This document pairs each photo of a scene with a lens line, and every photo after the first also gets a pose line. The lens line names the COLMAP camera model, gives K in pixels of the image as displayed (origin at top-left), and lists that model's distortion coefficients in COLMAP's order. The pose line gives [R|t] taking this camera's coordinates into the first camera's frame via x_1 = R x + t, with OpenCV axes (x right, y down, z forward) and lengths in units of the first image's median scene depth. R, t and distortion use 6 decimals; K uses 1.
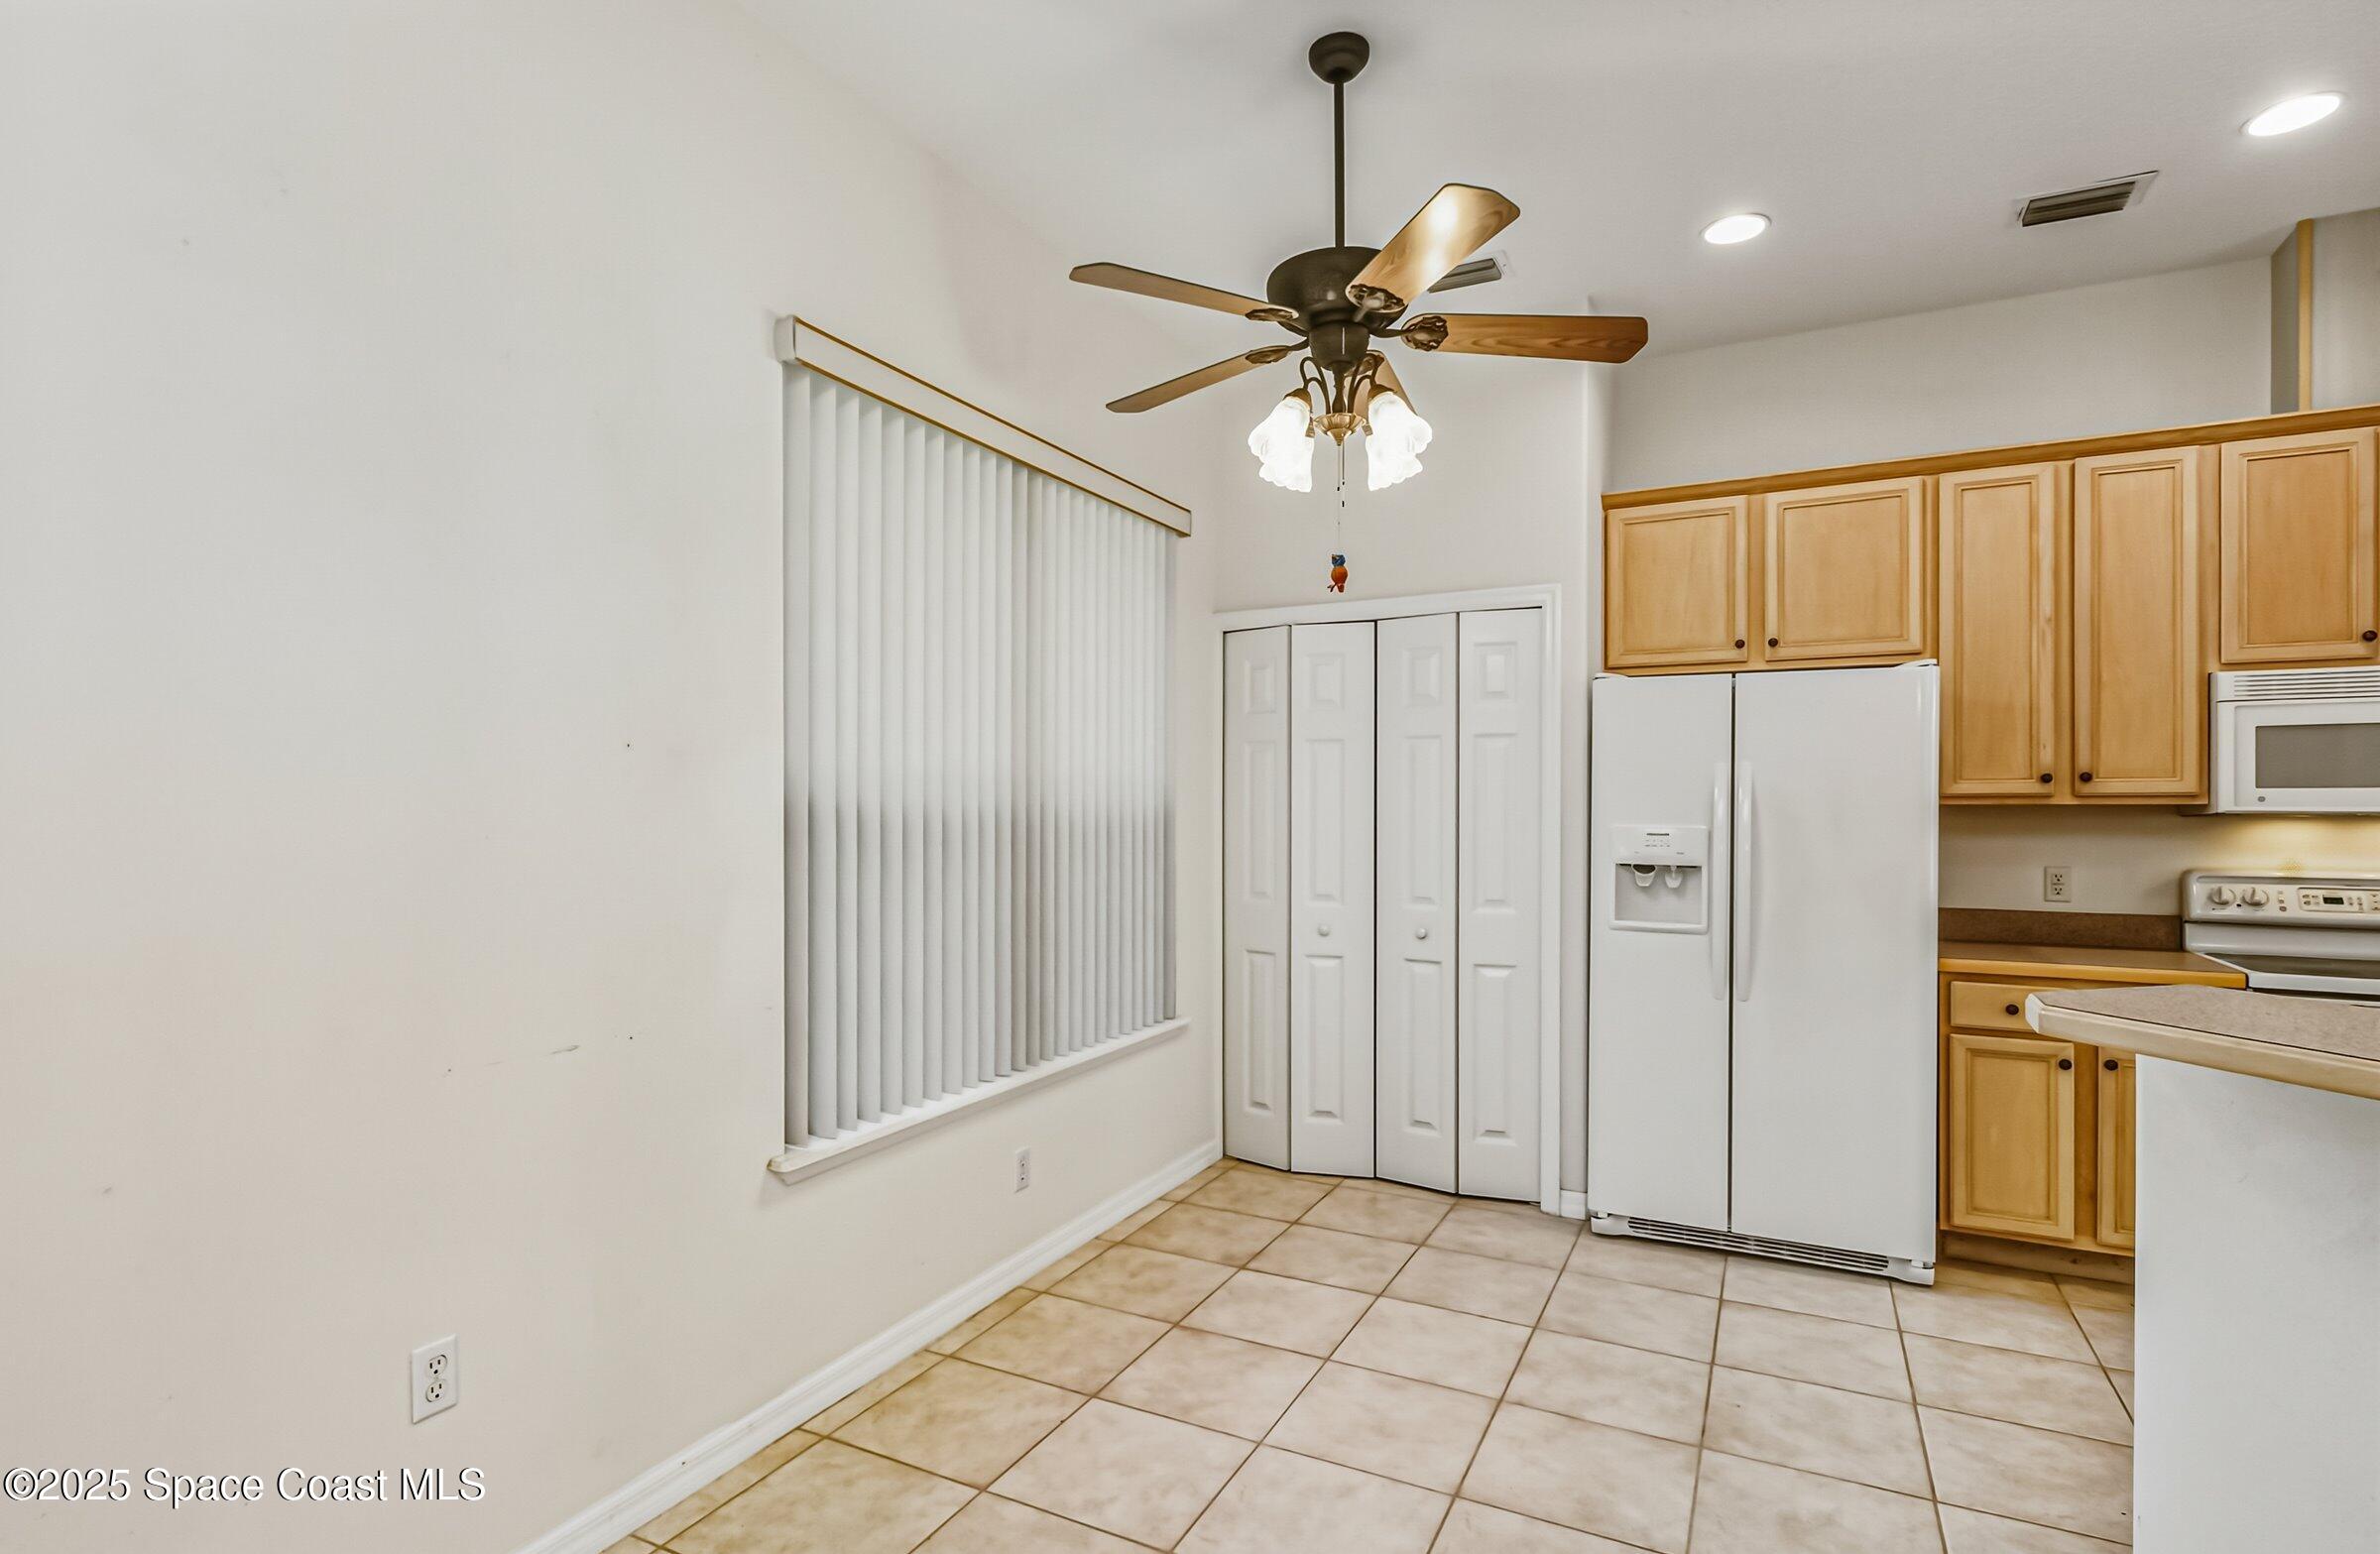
lens RADIAL K [[1158.0, 0, 1155.3], [0, 1158.0, 805.4], [0, 0, 1]] dist [-0.003915, -0.001415]
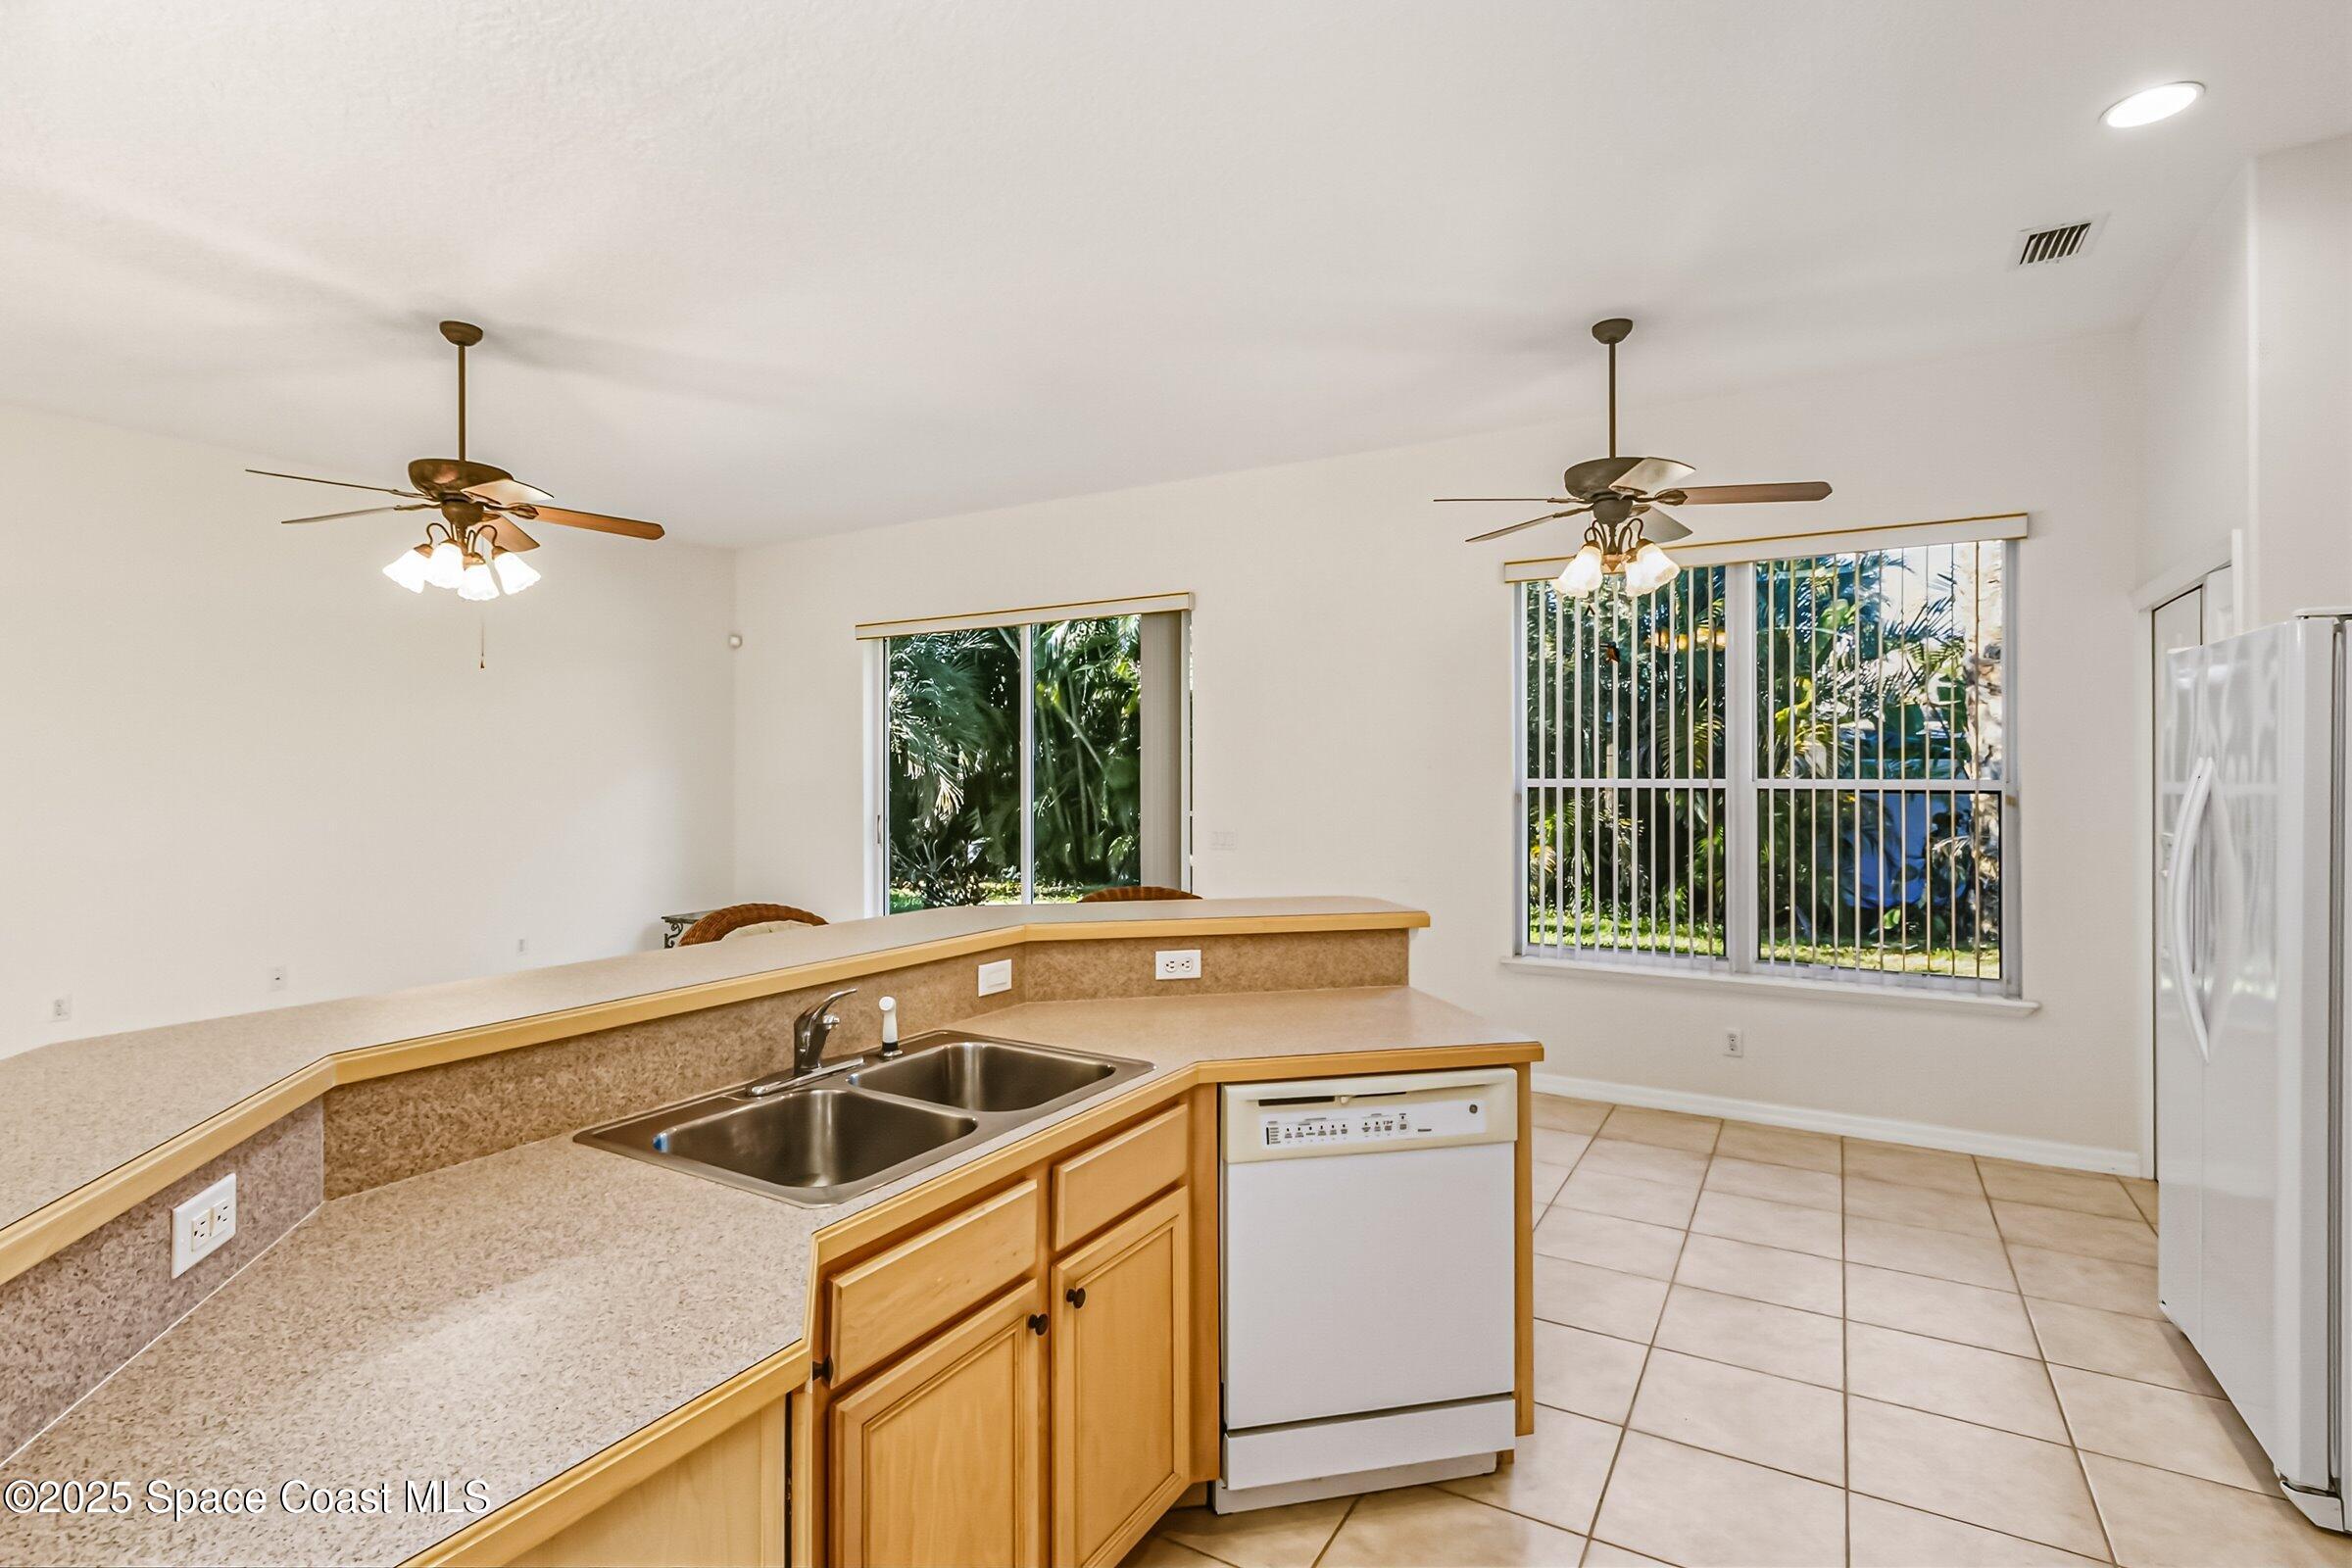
lens RADIAL K [[1134.6, 0, 1176.0], [0, 1134.6, 784.0], [0, 0, 1]] dist [0.002358, -0.000161]
pose [[-0.035333, 0.012100, -0.999302, 1.305849], [0.000575, 0.999927, 0.012087, -0.029287], [0.999375, -0.000148, -0.035337, 0.340519]]
